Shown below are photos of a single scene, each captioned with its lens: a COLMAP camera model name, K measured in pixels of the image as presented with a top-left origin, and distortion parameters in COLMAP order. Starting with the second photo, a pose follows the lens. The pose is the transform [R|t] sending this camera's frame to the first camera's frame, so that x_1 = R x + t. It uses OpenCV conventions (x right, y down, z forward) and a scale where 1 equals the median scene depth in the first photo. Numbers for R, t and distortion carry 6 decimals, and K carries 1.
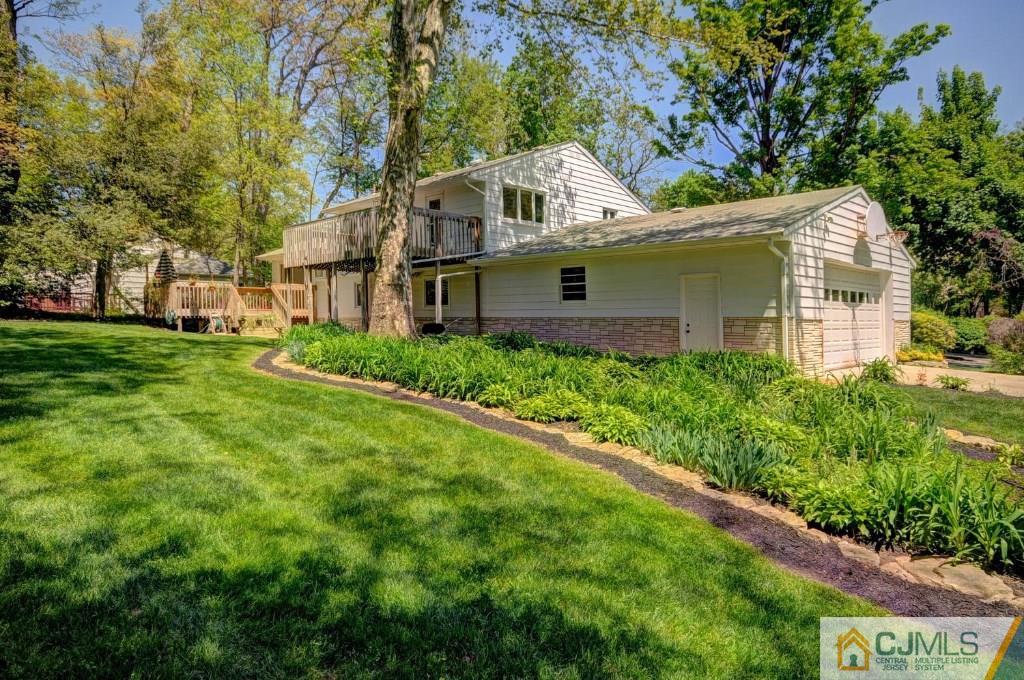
lens RADIAL K [[599.2, 0, 512.0], [0, 599.2, 340.0], [0, 0, 1]] dist [0.005381, 0.001511]
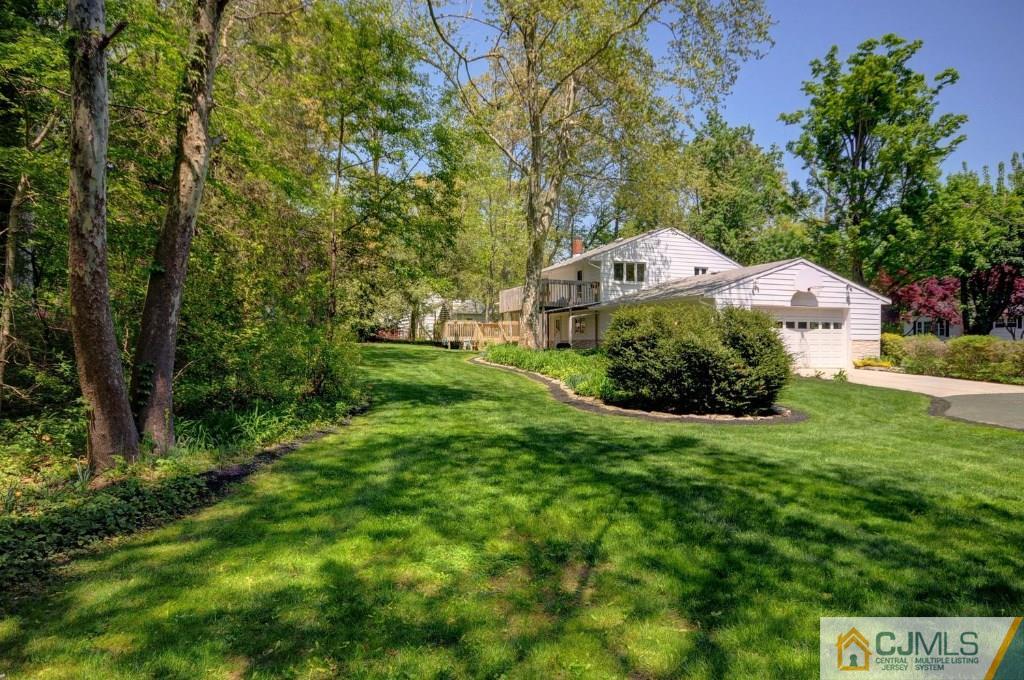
lens RADIAL K [[453.5, 0, 508.8], [0, 453.5, 341.5], [0, 0, 1]] dist [-0.000275, 0.000249]
pose [[0.924078, -0.003489, -0.382188, 0.192645], [-0.011648, 0.999237, -0.037284, 0.017079], [0.382026, 0.038905, 0.923332, -0.272973]]
